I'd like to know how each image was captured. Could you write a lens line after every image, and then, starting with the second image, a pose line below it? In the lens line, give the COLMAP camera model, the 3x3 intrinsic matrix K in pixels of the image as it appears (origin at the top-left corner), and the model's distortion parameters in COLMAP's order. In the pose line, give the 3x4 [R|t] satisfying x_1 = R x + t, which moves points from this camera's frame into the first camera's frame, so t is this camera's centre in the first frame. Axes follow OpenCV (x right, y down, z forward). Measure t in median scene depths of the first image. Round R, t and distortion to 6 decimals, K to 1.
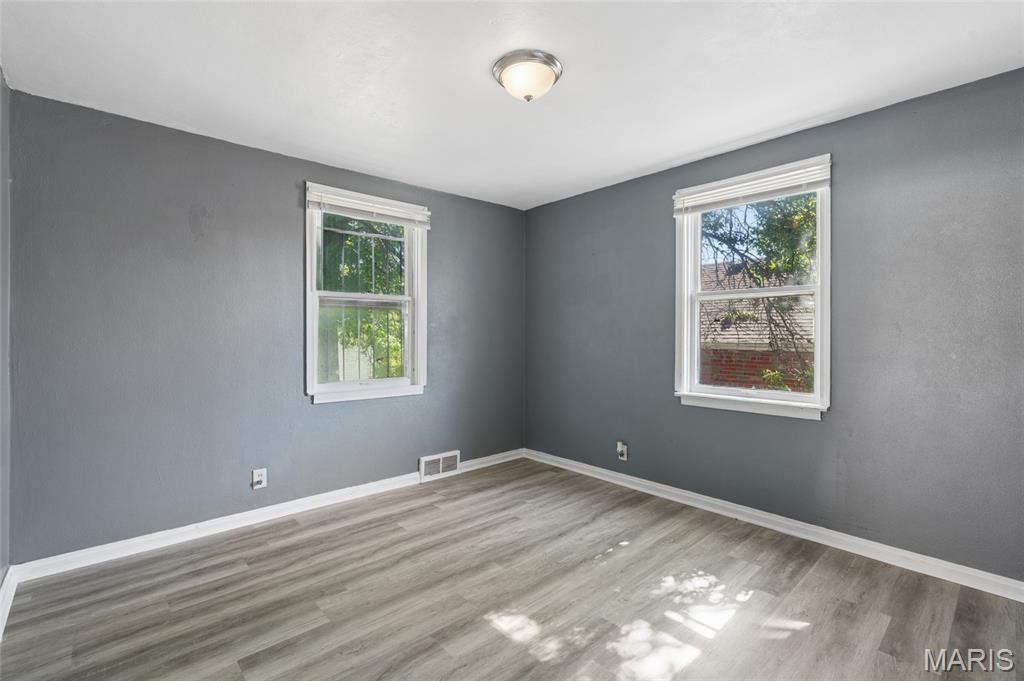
lens RADIAL K [[464.9, 0, 495.7], [0, 464.9, 331.3], [0, 0, 1]] dist [-0.005211, 0.002964]
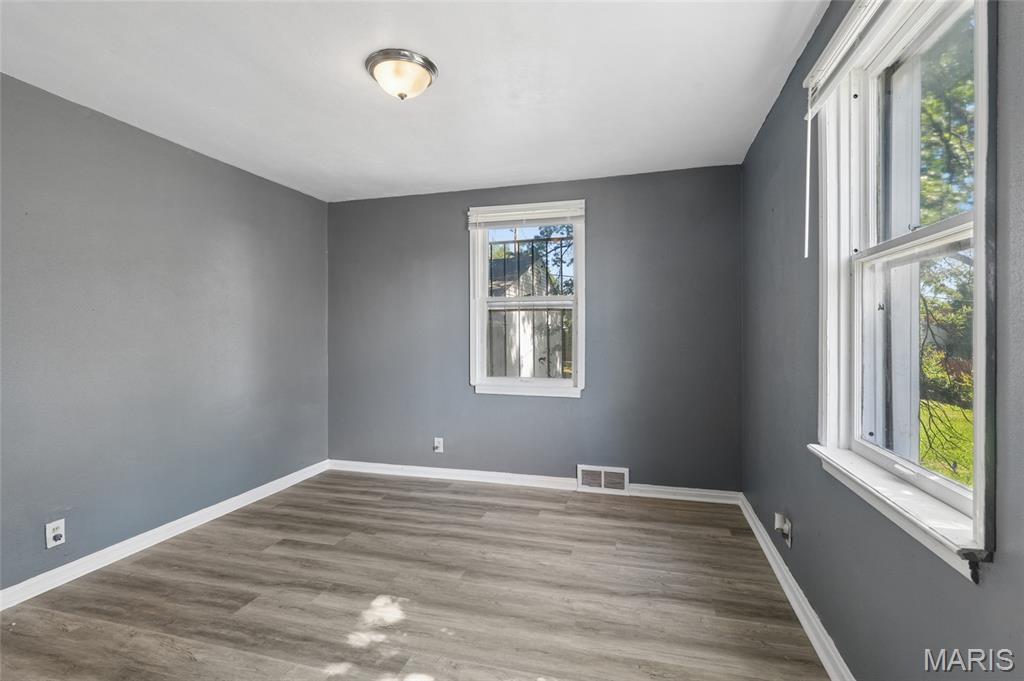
lens RADIAL K [[464.9, 0, 494.9], [0, 464.9, 334.9], [0, 0, 1]] dist [-0.005211, 0.002964]
pose [[0.539393, 0.001722, -0.842052, 0.696740], [0.007095, 0.999953, 0.006590, -0.000714], [0.842024, -0.009528, 0.539356, 0.441657]]
